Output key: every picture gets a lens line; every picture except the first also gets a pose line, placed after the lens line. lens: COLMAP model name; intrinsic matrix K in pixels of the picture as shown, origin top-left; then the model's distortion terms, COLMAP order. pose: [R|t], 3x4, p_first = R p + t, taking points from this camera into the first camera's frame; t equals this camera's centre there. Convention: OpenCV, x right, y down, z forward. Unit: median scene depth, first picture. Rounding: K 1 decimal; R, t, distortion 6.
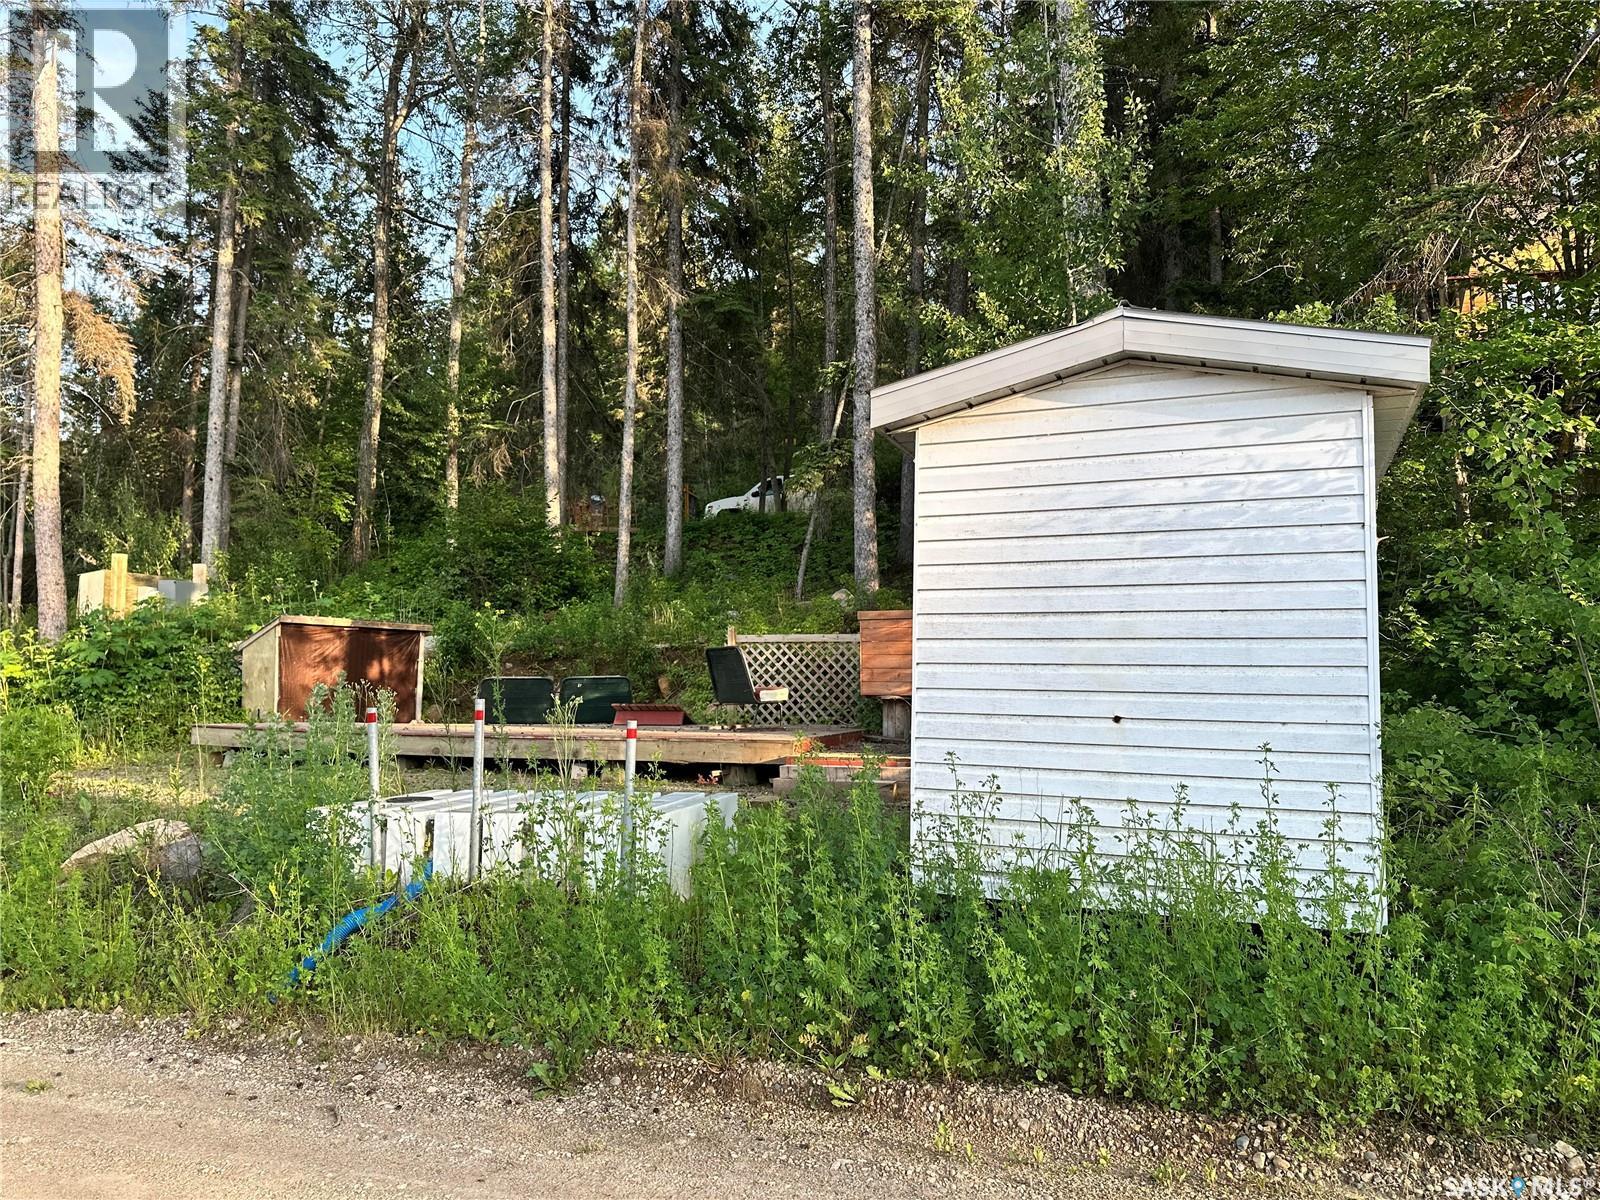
lens RADIAL K [[1122.9, 0, 805.9], [0, 1122.9, 595.4], [0, 0, 1]] dist [0.096638, -0.120706]
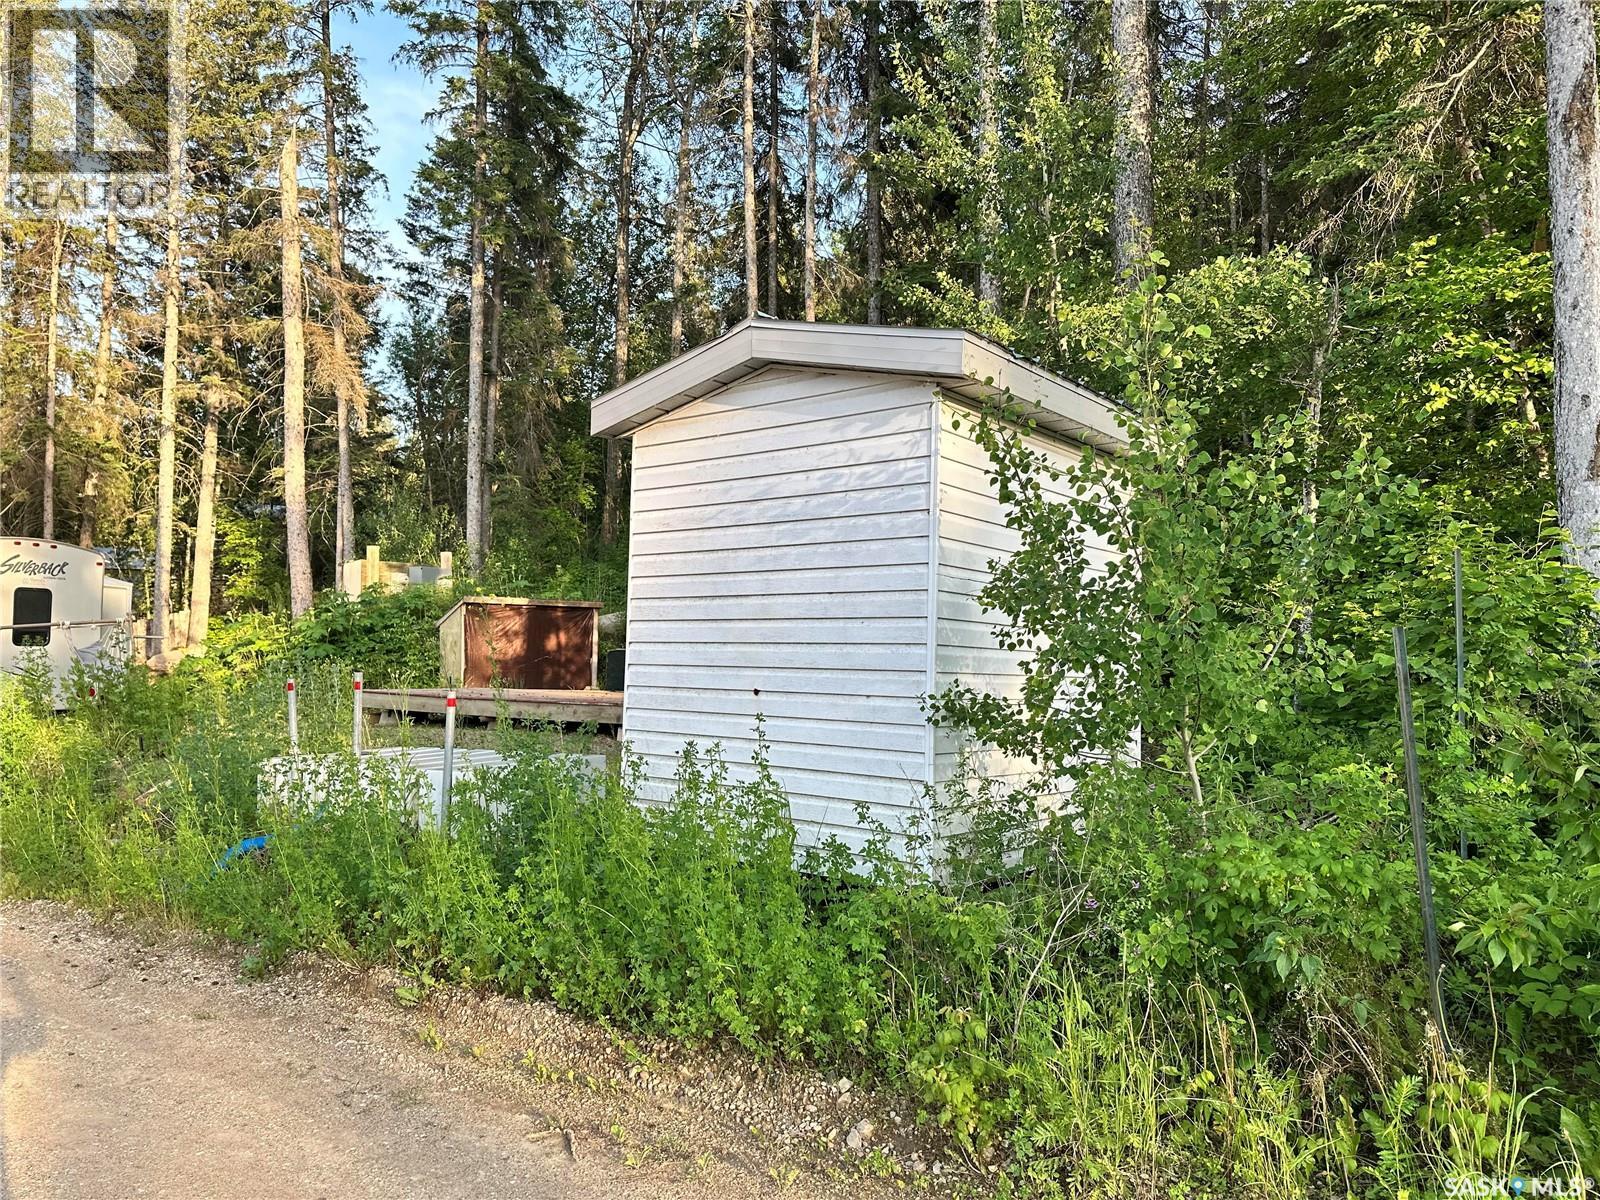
lens RADIAL K [[1122.9, 0, 805.9], [0, 1122.9, 595.4], [0, 0, 1]] dist [0.096638, -0.120706]
pose [[0.960159, -0.017293, -0.278919, 0.516054], [0.025292, 0.999365, 0.025104, -0.009436], [0.278307, -0.031158, 0.959987, -0.034646]]
